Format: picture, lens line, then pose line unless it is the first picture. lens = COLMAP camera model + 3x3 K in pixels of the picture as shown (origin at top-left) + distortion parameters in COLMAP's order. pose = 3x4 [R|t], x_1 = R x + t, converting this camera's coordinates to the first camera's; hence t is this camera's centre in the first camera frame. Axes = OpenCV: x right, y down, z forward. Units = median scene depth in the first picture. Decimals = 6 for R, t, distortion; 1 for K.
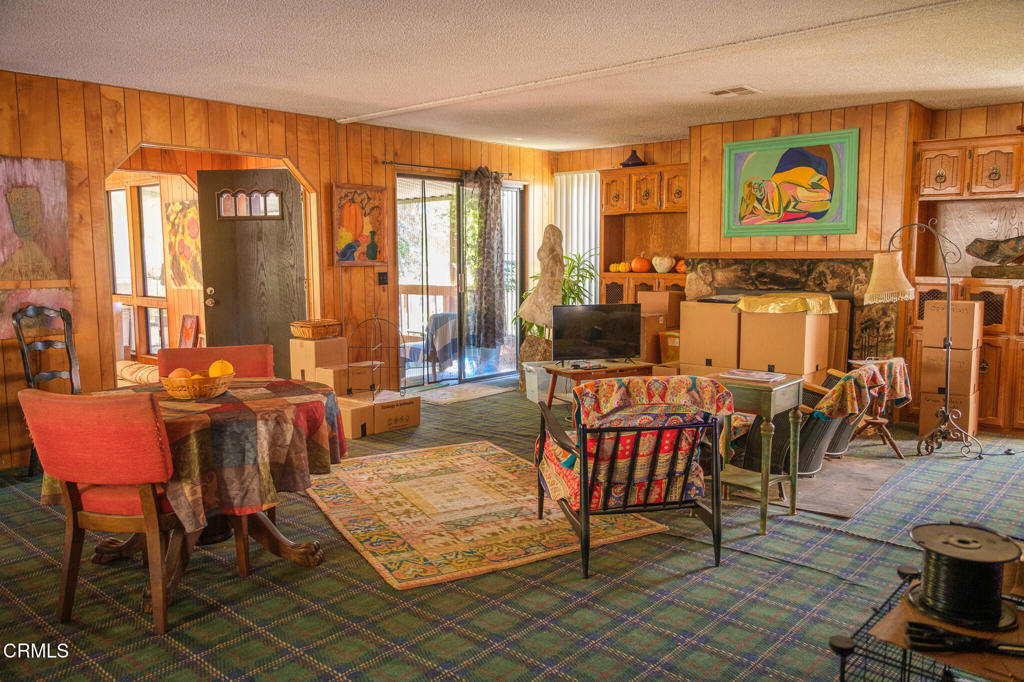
lens RADIAL K [[792.5, 0, 513.1], [0, 792.5, 341.1], [0, 0, 1]] dist [0.006130, 0.000638]
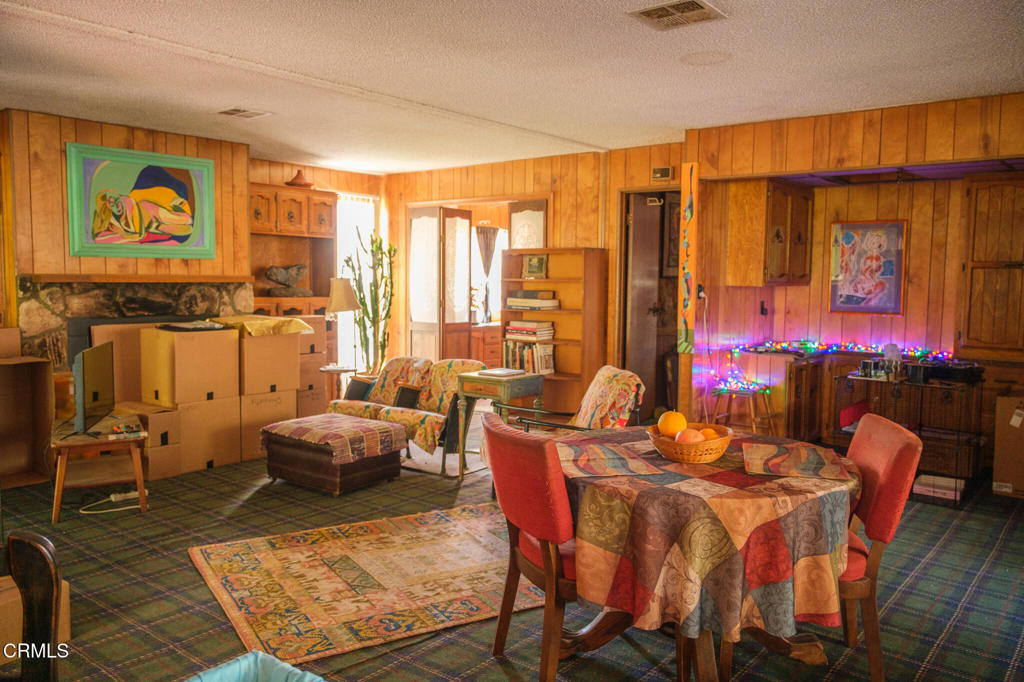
lens RADIAL K [[792.5, 0, 515.3], [0, 792.5, 338.1], [0, 0, 1]] dist [0.006130, 0.000638]
pose [[-0.046573, -0.073881, 0.996179, -0.622801], [0.099523, 0.991956, 0.078221, -0.070047], [-0.993945, 0.102786, -0.038846, 0.624888]]
